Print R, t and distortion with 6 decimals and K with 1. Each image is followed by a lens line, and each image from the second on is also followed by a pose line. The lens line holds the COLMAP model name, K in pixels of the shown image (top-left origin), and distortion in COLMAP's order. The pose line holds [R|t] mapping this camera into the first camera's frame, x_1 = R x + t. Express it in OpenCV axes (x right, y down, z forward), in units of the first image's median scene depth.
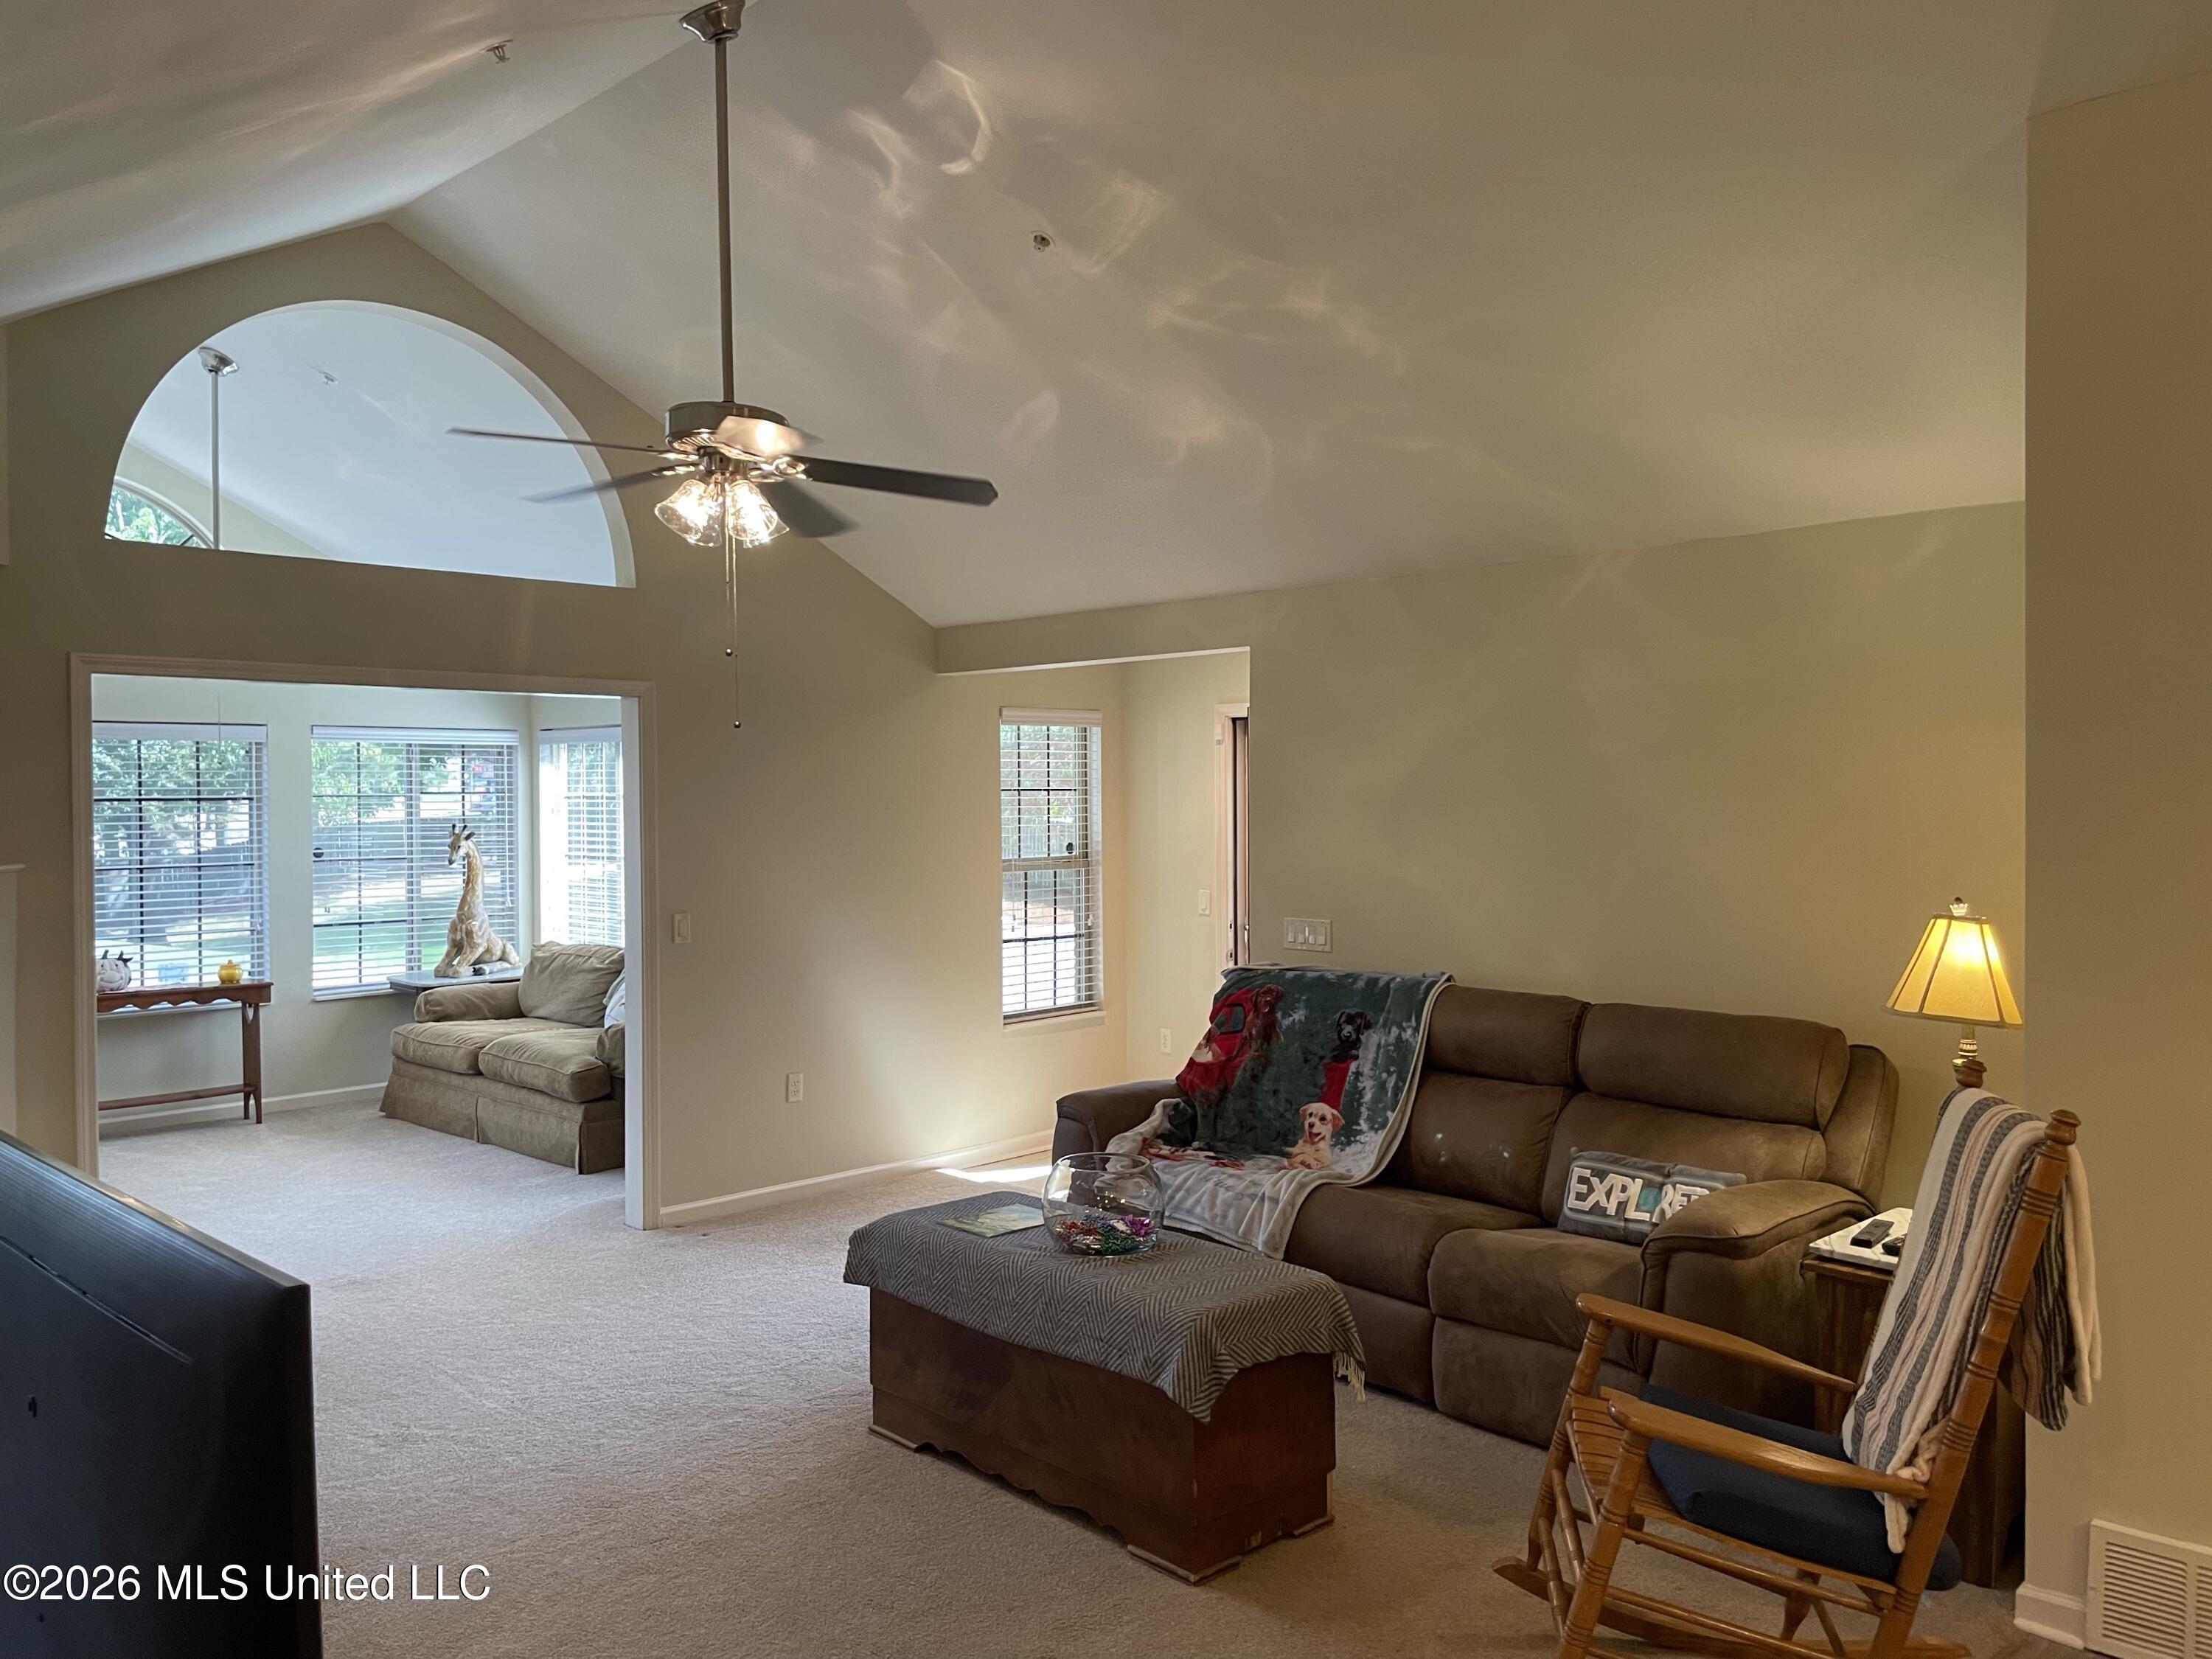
lens RADIAL K [[1678.7, 0, 1106.0], [0, 1678.7, 829.5], [0, 0, 1]] dist [0.103595, -0.144554]
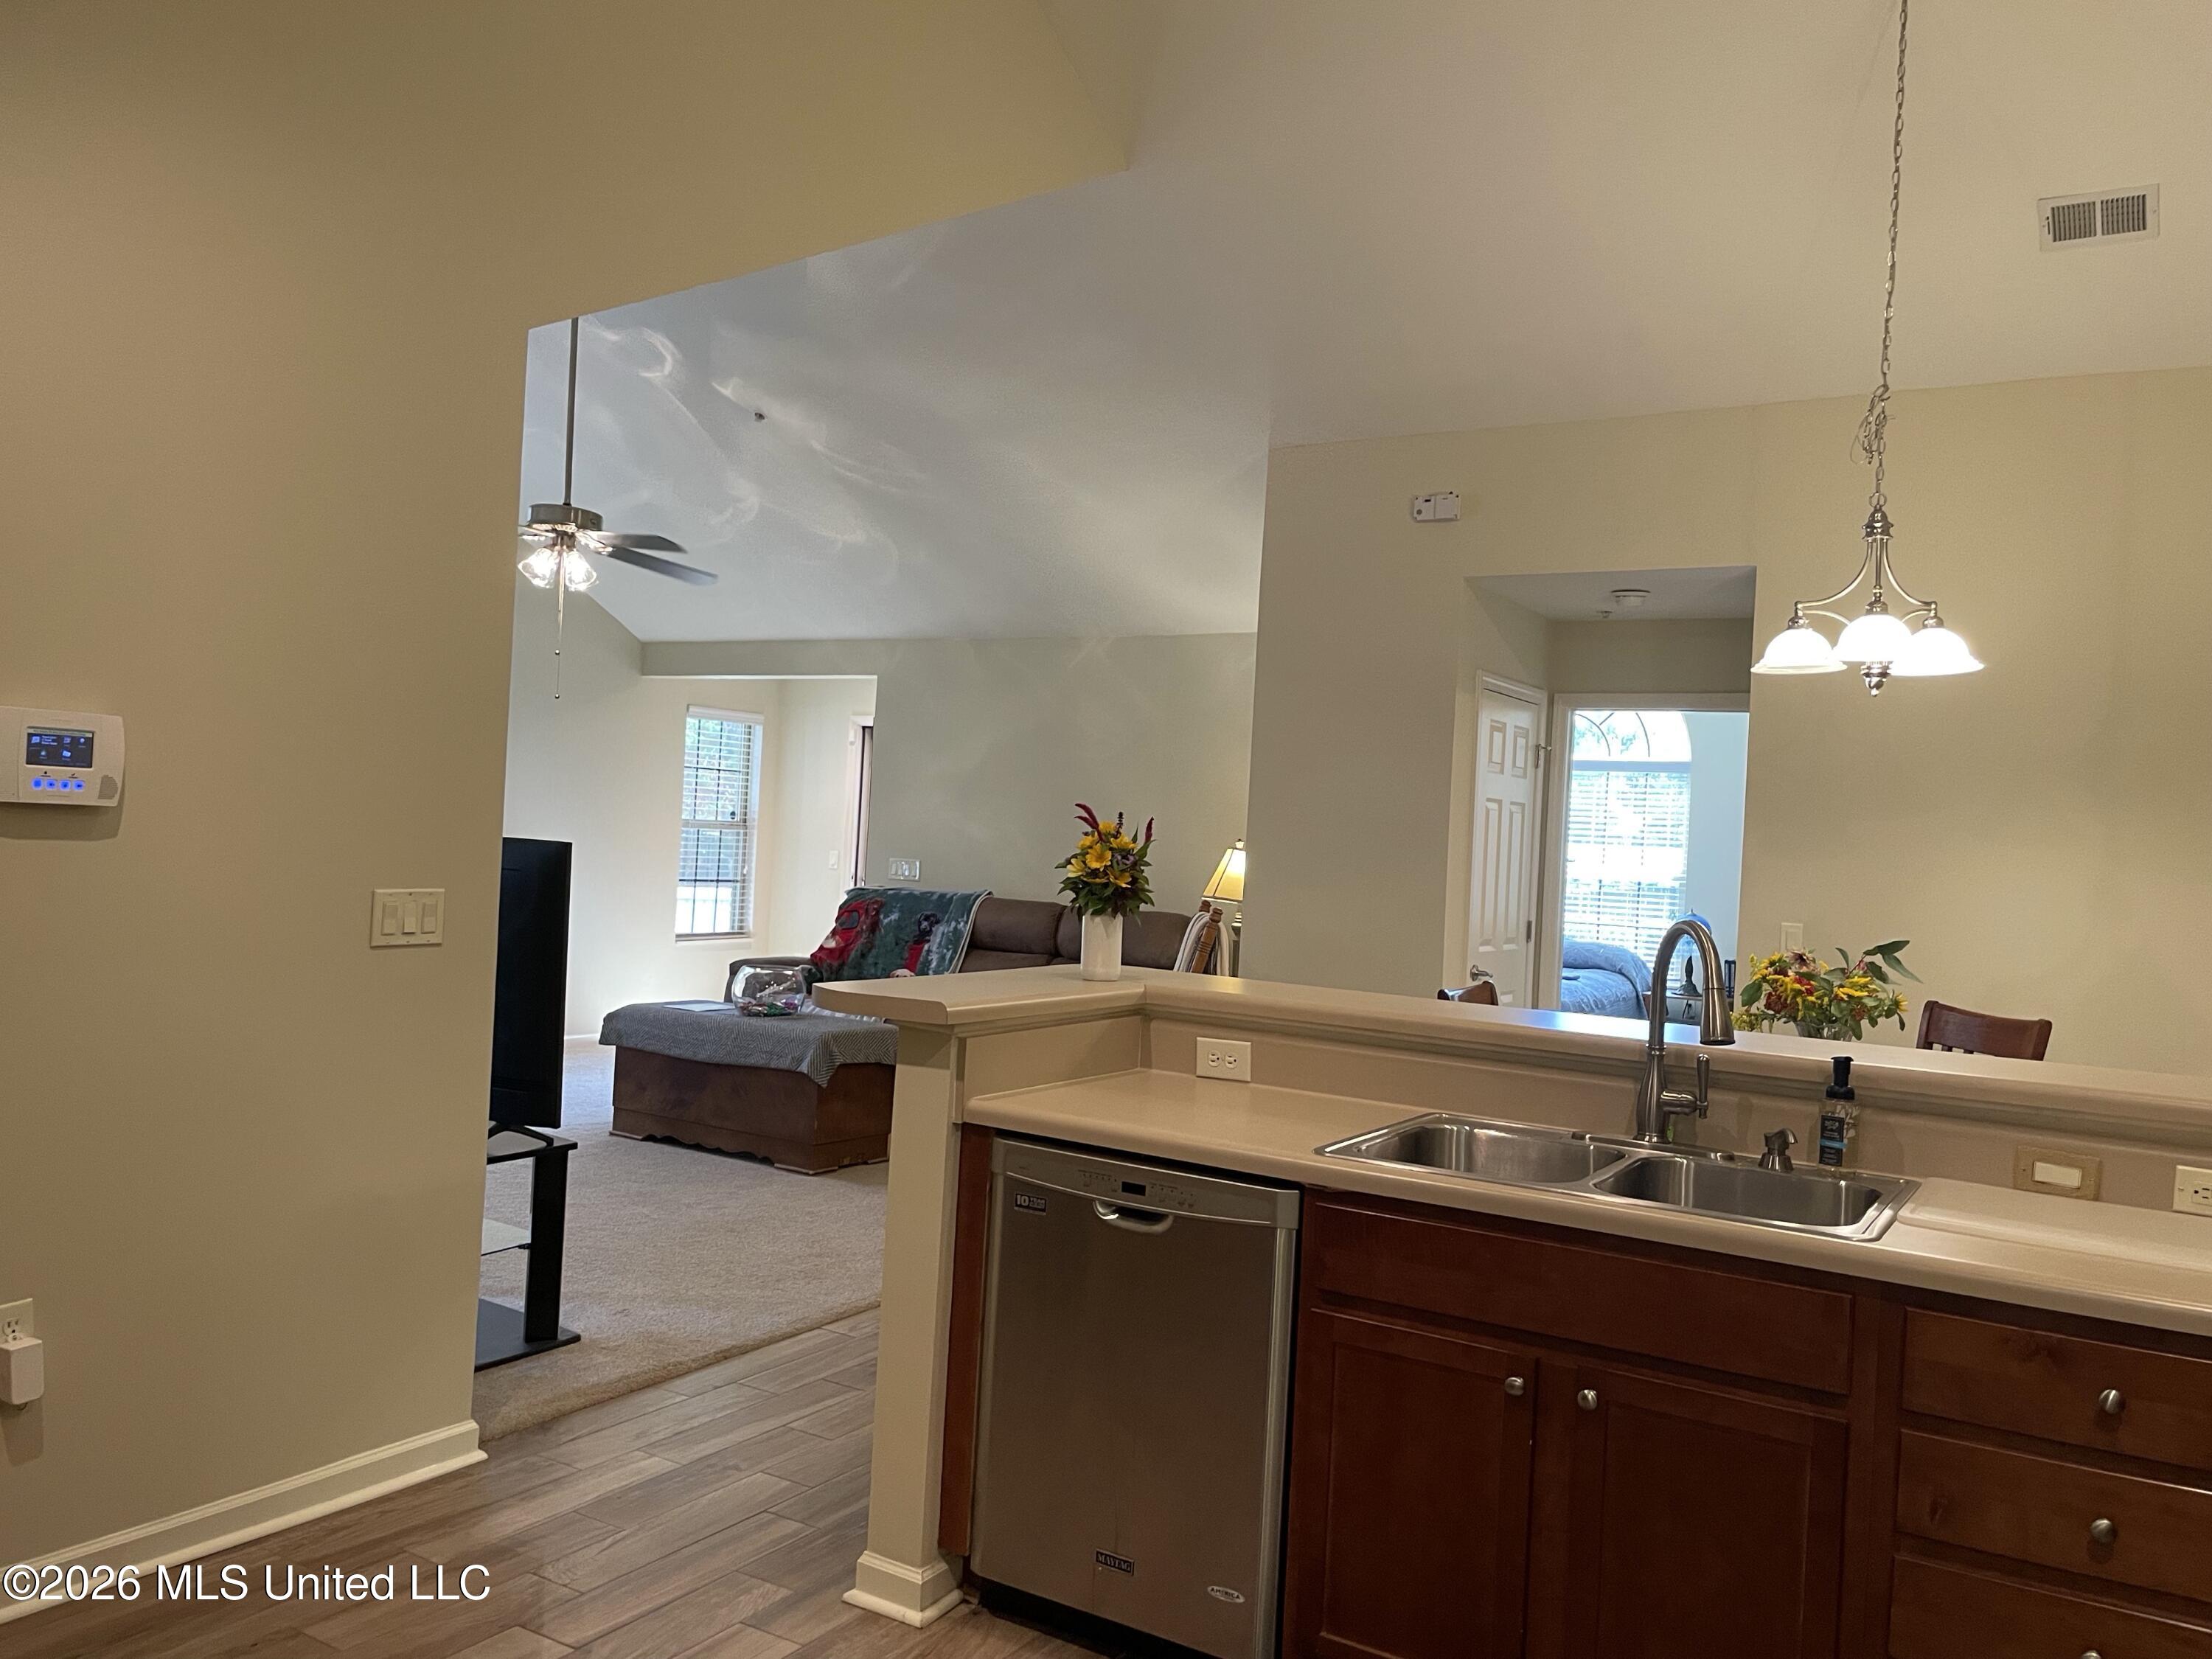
lens RADIAL K [[1678.7, 0, 1106.0], [0, 1678.7, 829.5], [0, 0, 1]] dist [0.103595, -0.144554]
pose [[0.973602, 0.061925, 0.219694, -0.041453], [-0.057835, 0.998013, -0.025005, 0.060480], [-0.220806, 0.011639, 0.975248, -0.566225]]
